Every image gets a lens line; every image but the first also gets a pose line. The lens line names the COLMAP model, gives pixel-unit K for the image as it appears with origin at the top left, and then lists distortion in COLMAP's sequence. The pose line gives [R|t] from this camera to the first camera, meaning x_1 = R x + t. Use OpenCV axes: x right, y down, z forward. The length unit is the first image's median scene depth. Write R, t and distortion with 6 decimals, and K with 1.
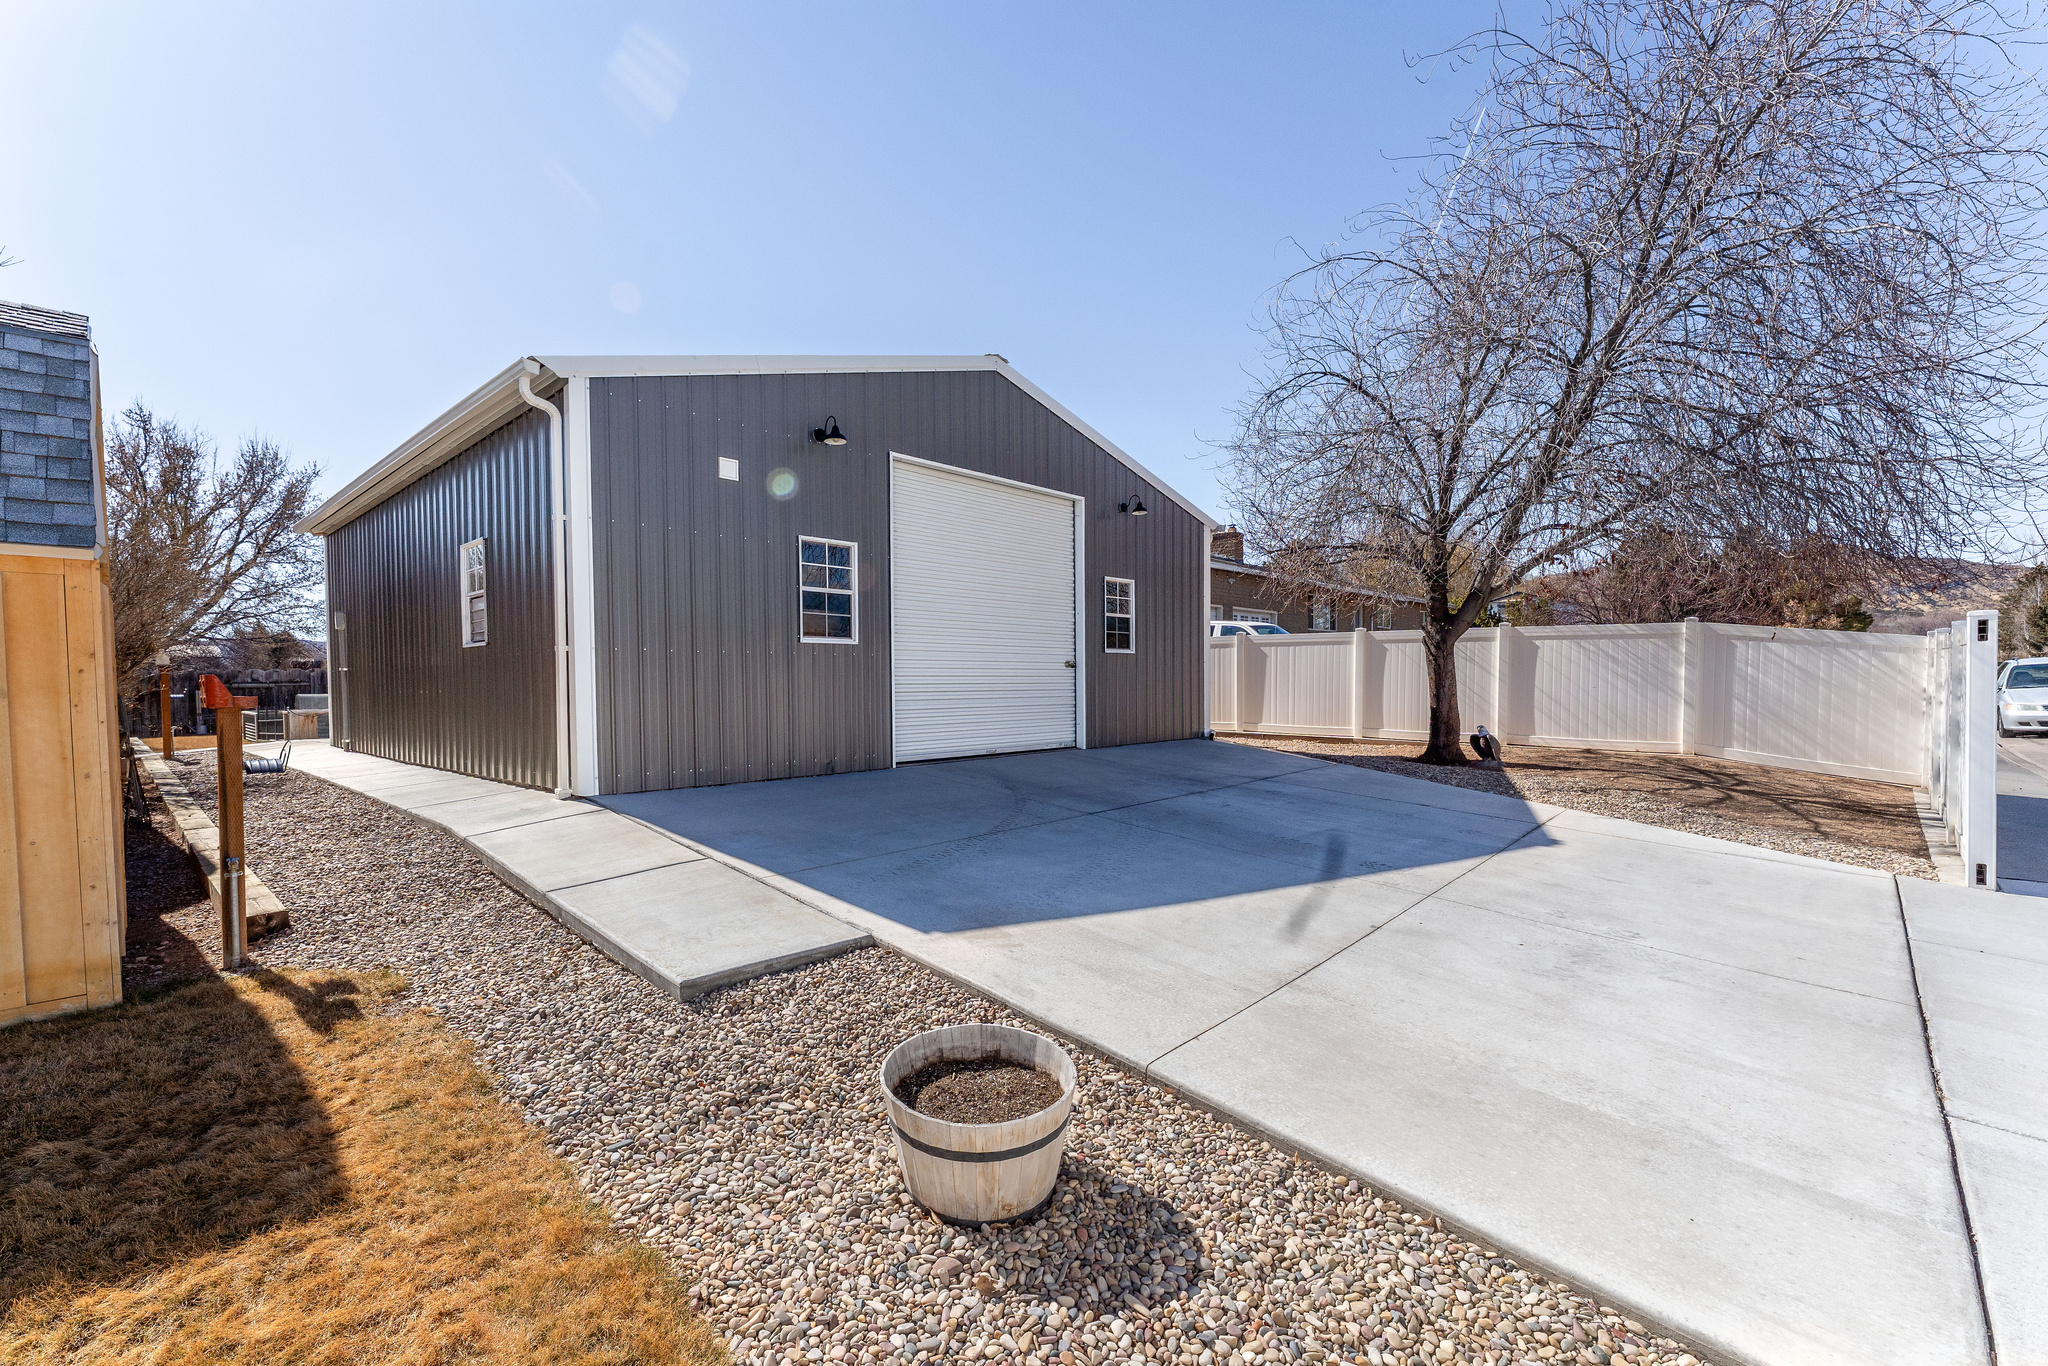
lens RADIAL K [[879.9, 0, 952.6], [0, 879.9, 714.1], [0, 0, 1]] dist [-0.011371, 0.000229]
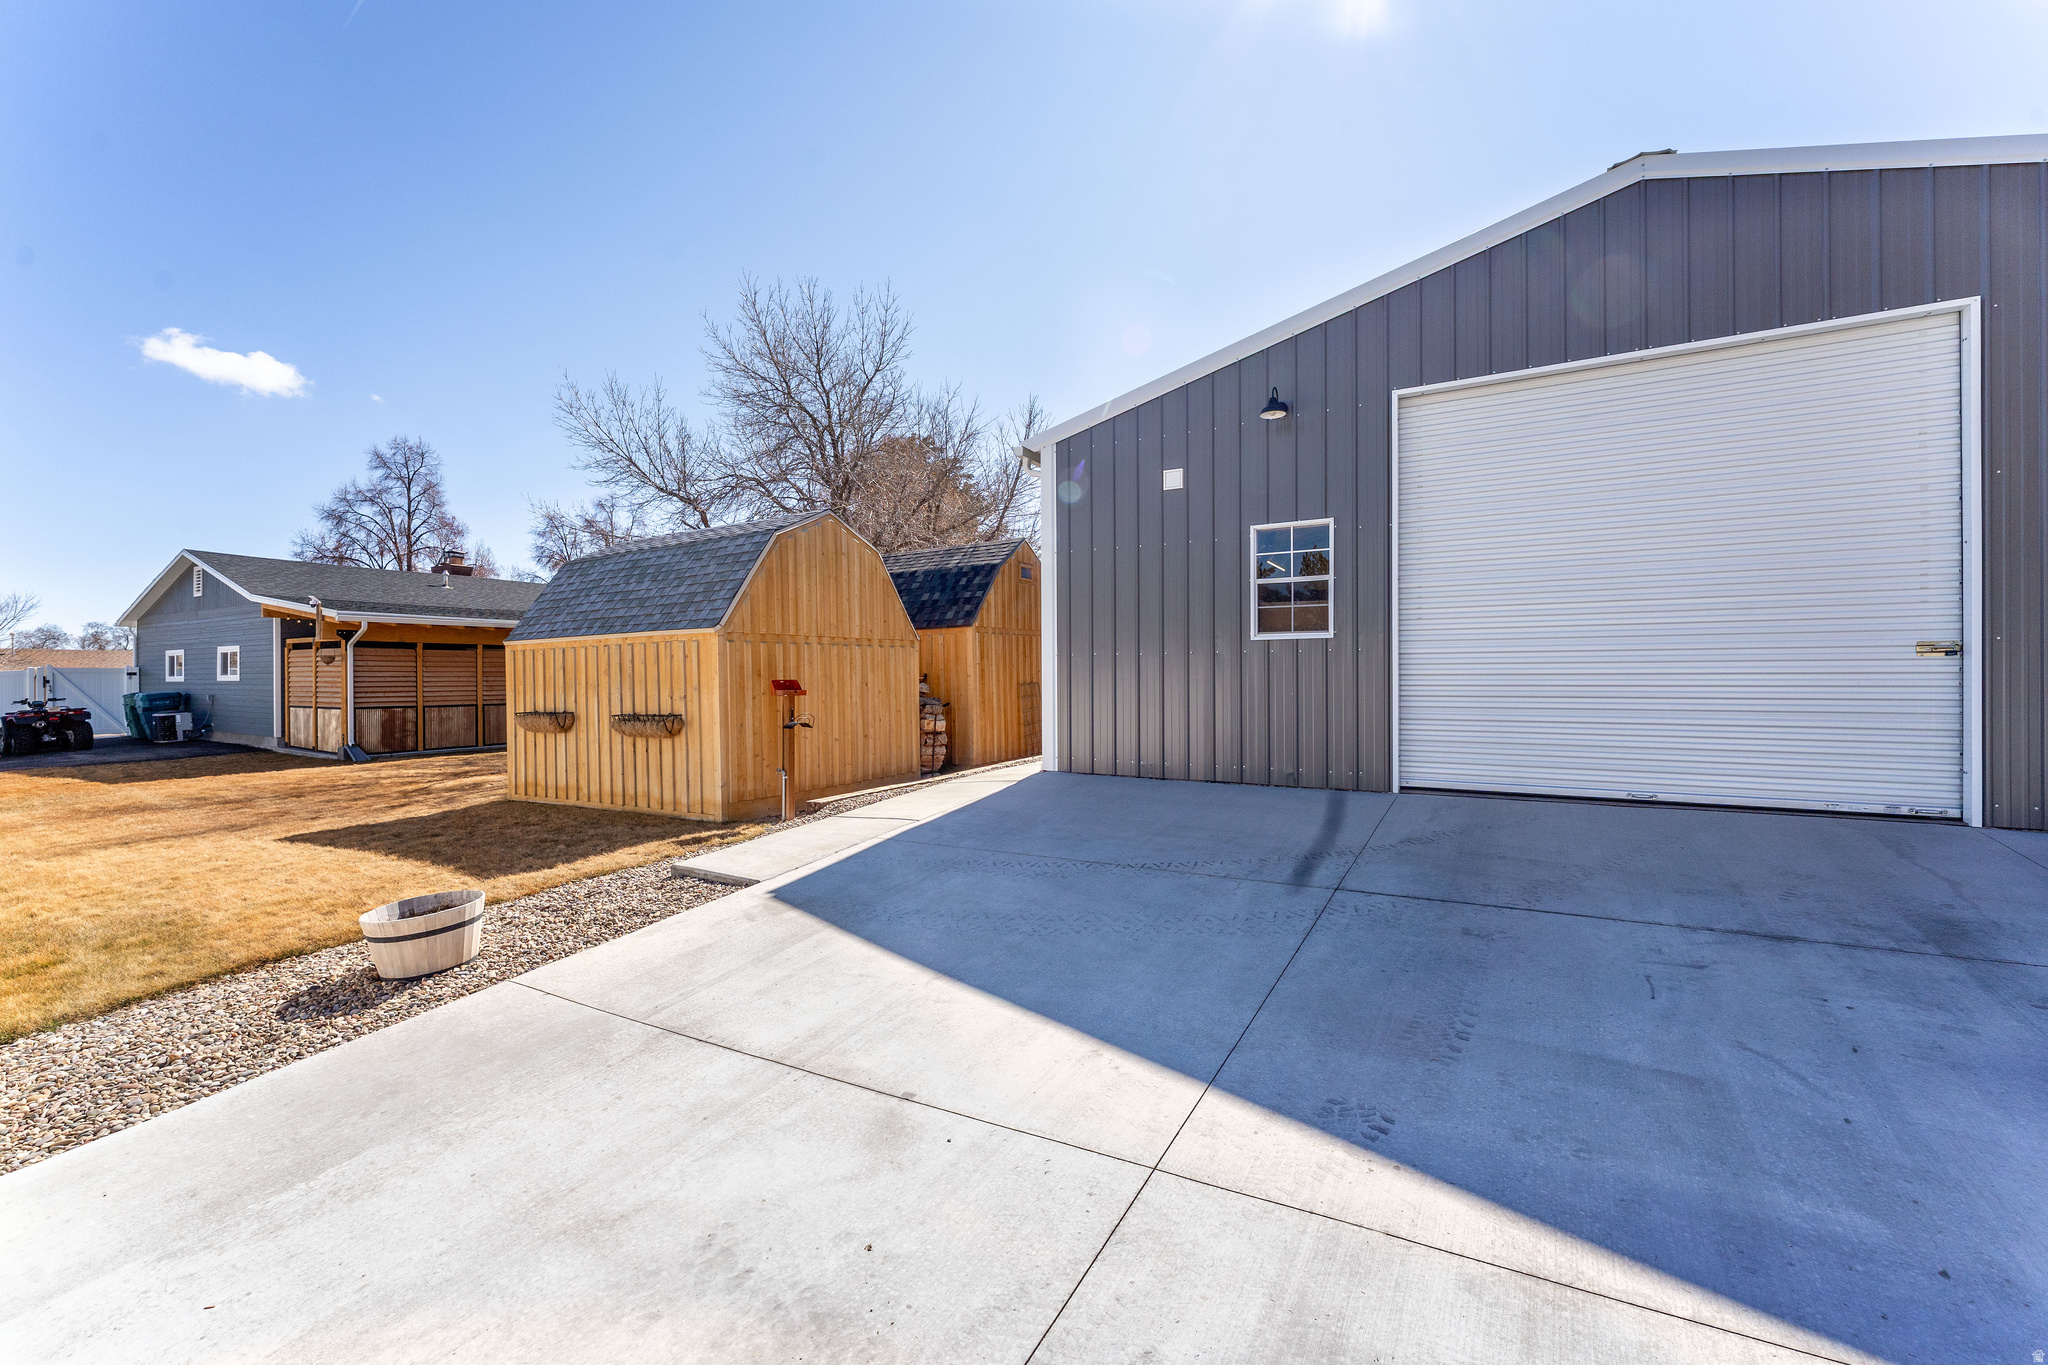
lens RADIAL K [[834.2, 0, 1000.5], [0, 834.2, 675.2], [0, 0, 1]] dist [-0.001782, -0.000157]
pose [[0.256308, 0.008337, -0.966559, 0.566916], [-0.029003, 0.999579, 0.000931, -0.033817], [0.966160, 0.027794, 0.256442, 0.473604]]
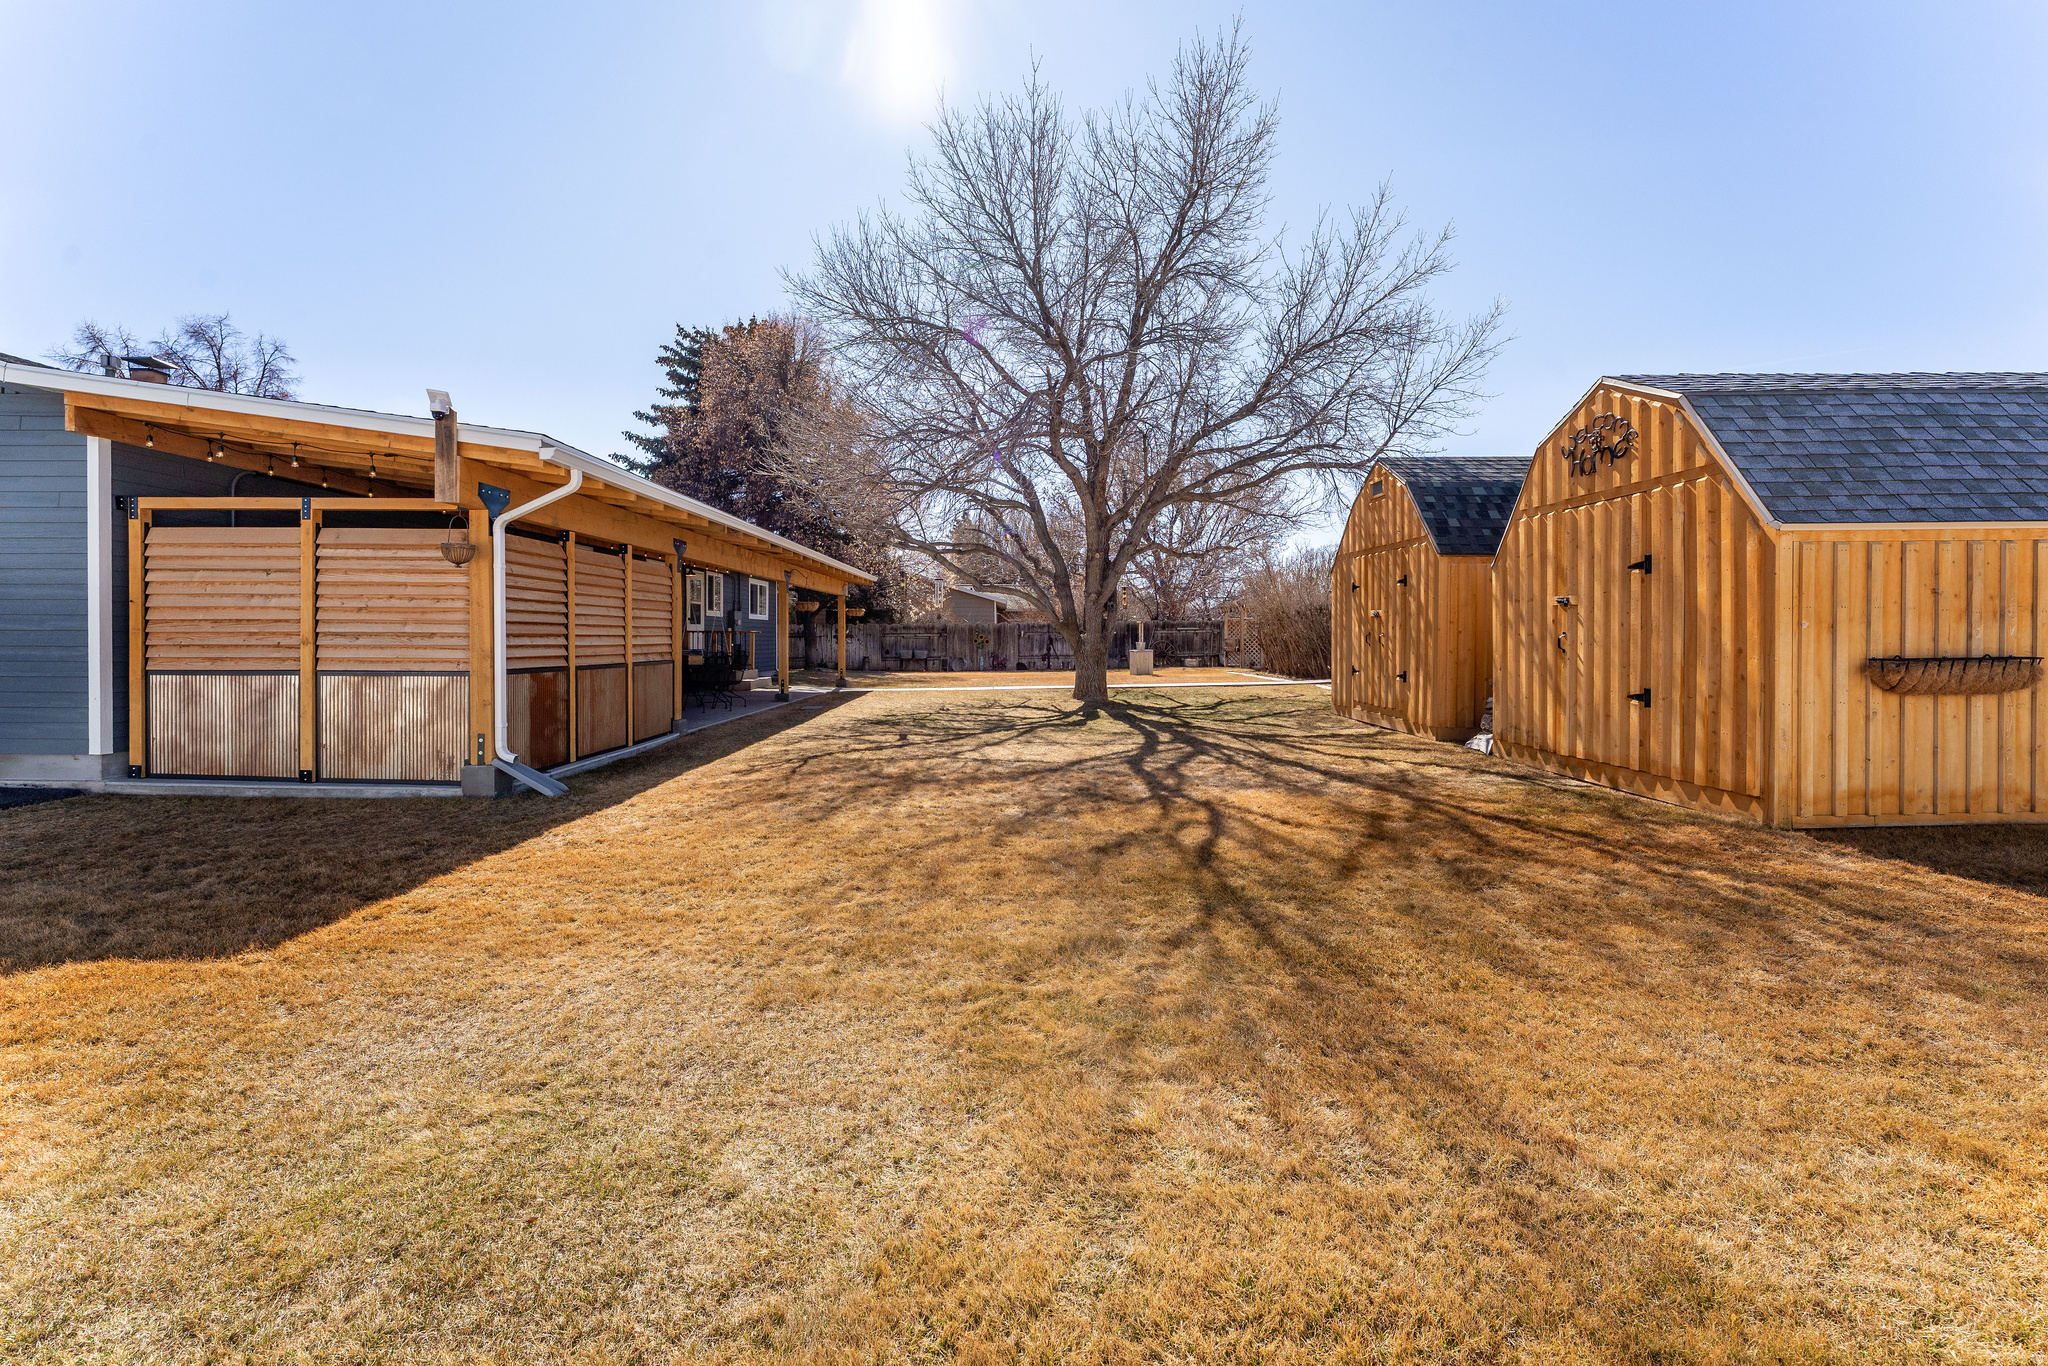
lens RADIAL K [[828.3, 0, 1019.0], [0, 828.3, 639.4], [0, 0, 1]] dist [-0.001525, -0.000077]
pose [[0.732286, 0.013152, -0.680870, -0.721772], [-0.031650, 0.999390, -0.014735, 0.049026], [0.680261, 0.032340, 0.732256, -0.696738]]
